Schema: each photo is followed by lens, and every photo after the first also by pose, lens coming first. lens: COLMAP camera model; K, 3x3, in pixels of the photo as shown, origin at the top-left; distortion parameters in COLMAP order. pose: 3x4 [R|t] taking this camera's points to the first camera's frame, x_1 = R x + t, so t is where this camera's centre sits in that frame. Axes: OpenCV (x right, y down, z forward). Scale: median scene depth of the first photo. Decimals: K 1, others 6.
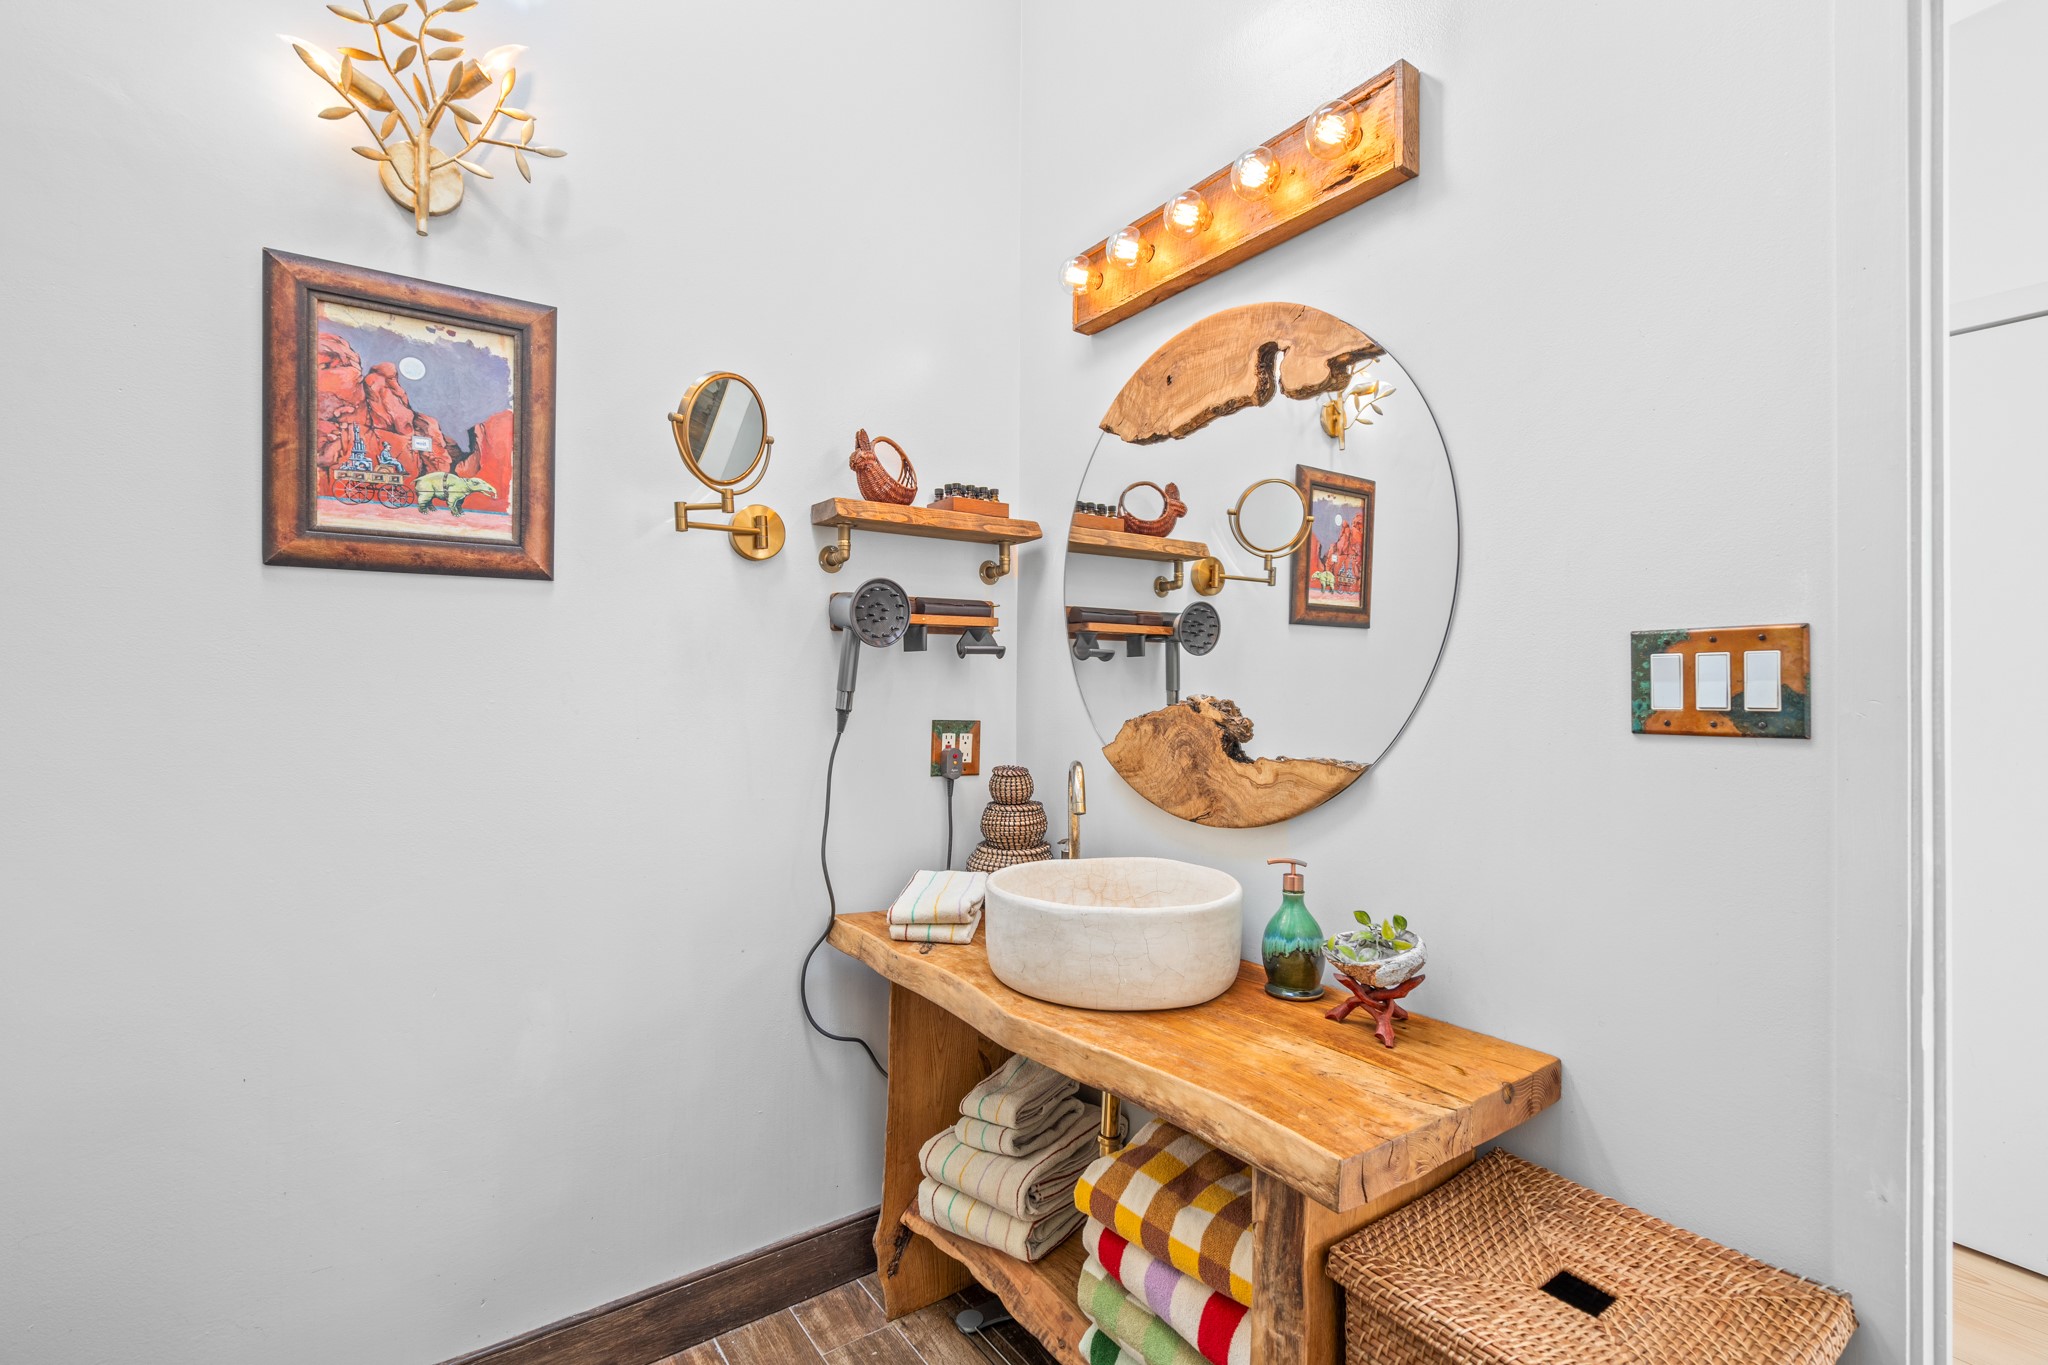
lens RADIAL K [[938.3, 0, 1028.8], [0, 938.3, 665.1], [0, 0, 1]] dist [0.006496, 0.000829]
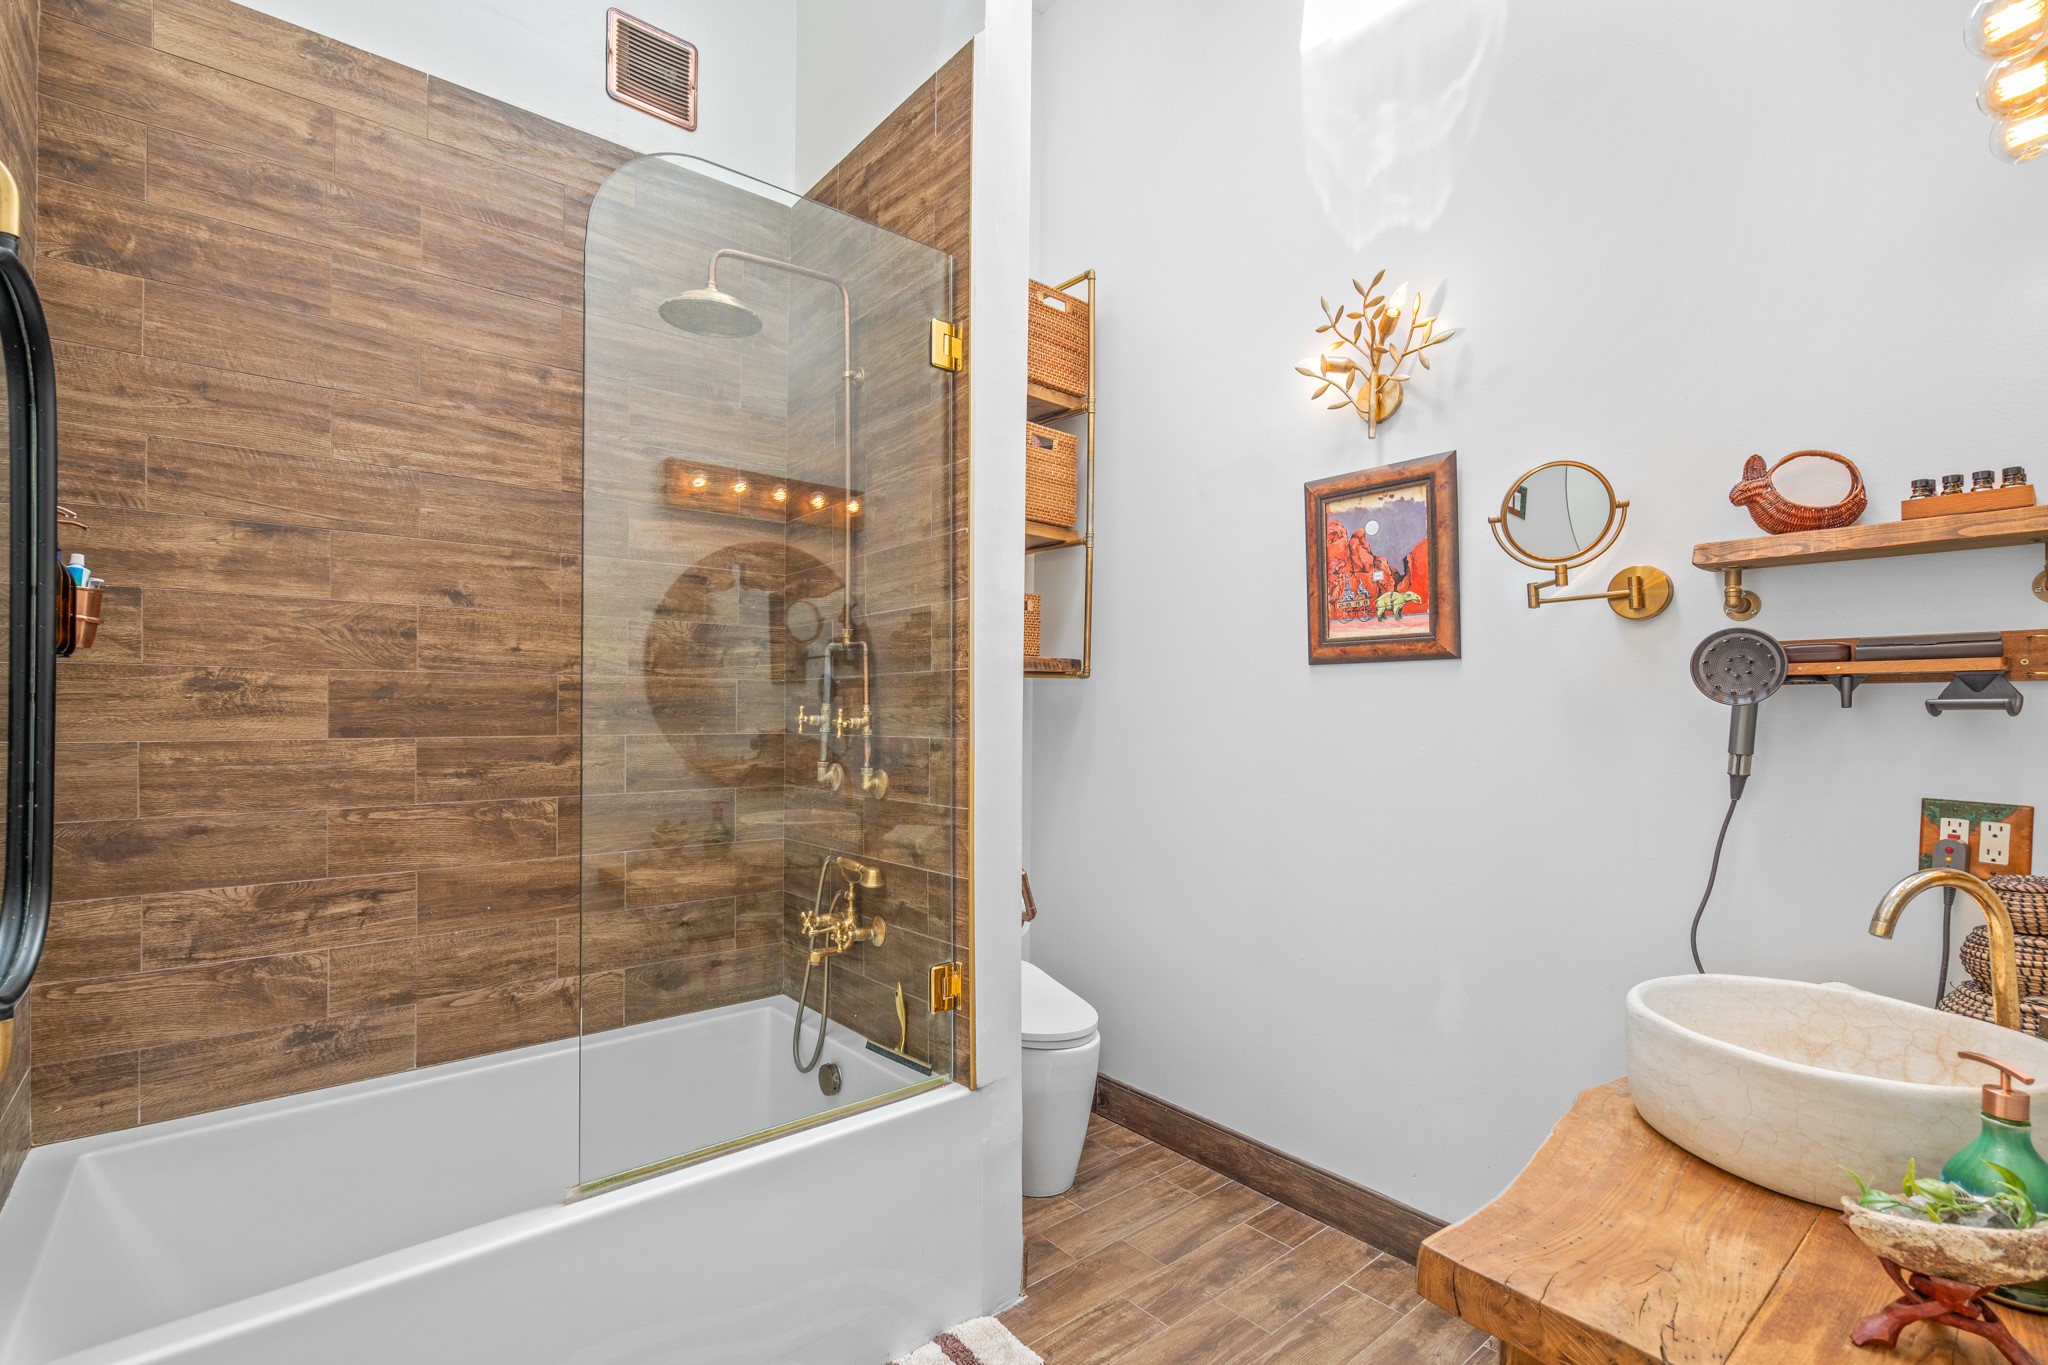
lens RADIAL K [[938.3, 0, 1029.8], [0, 938.3, 699.8], [0, 0, 1]] dist [0.006496, 0.000829]
pose [[0.092672, -0.011379, -0.995632, 0.790444], [0.013422, 0.999858, -0.010178, -0.029390], [0.995606, -0.012420, 0.092812, 0.303805]]
